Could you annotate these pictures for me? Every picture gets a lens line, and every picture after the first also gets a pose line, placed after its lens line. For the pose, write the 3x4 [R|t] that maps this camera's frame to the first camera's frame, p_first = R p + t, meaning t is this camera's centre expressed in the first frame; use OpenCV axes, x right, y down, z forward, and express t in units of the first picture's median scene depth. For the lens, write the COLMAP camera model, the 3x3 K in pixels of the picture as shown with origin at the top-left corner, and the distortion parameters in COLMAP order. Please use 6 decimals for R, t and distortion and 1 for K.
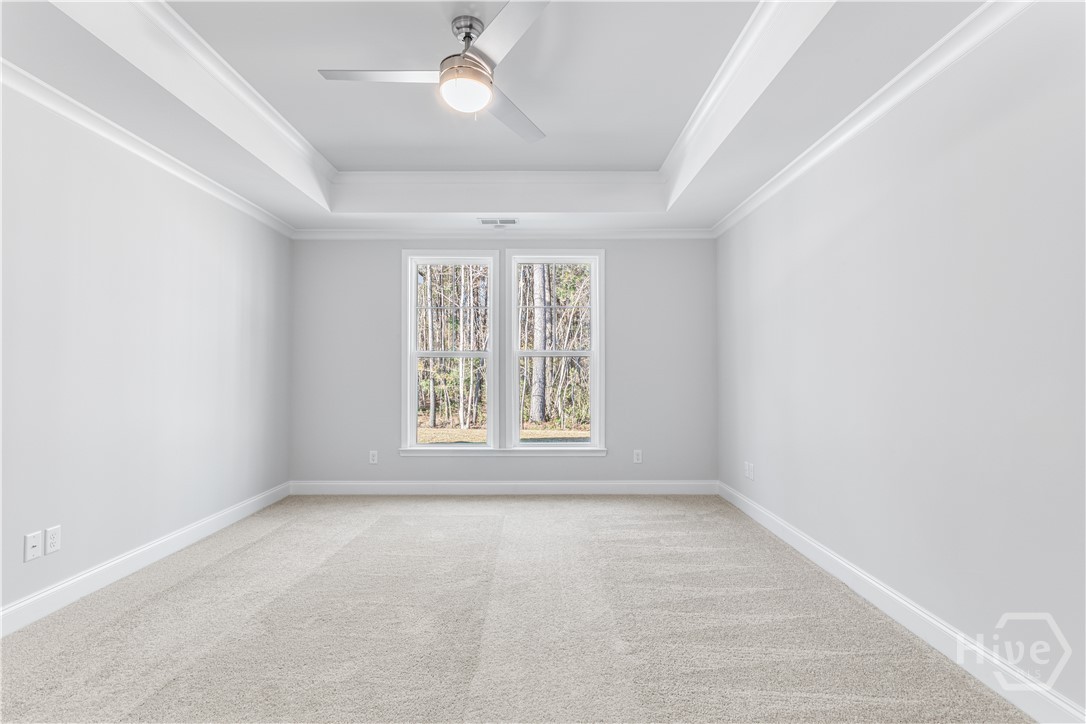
lens RADIAL K [[532.2, 0, 526.0], [0, 532.2, 369.7], [0, 0, 1]] dist [0.003491, 0.004195]
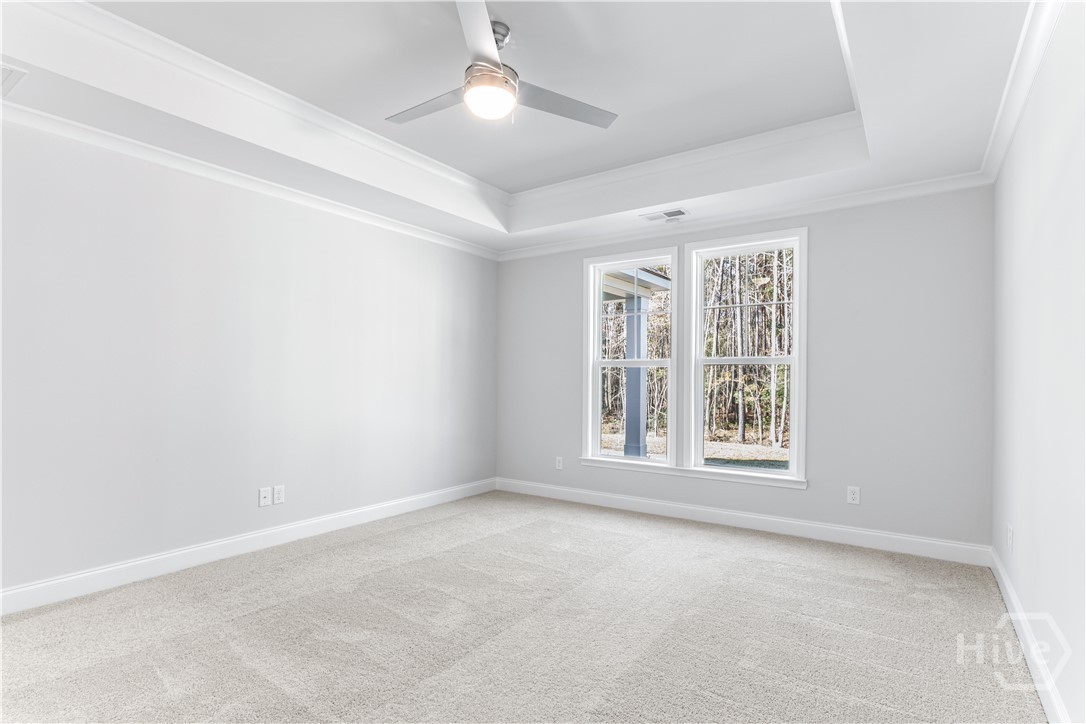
lens RADIAL K [[532.2, 0, 489.9], [0, 532.2, 383.1], [0, 0, 1]] dist [0.003491, 0.004195]
pose [[0.817313, 0.009438, -0.576117, 0.227702], [-0.005574, 0.999949, 0.008474, 0.000681], [0.576167, -0.003714, 0.817323, 0.088582]]
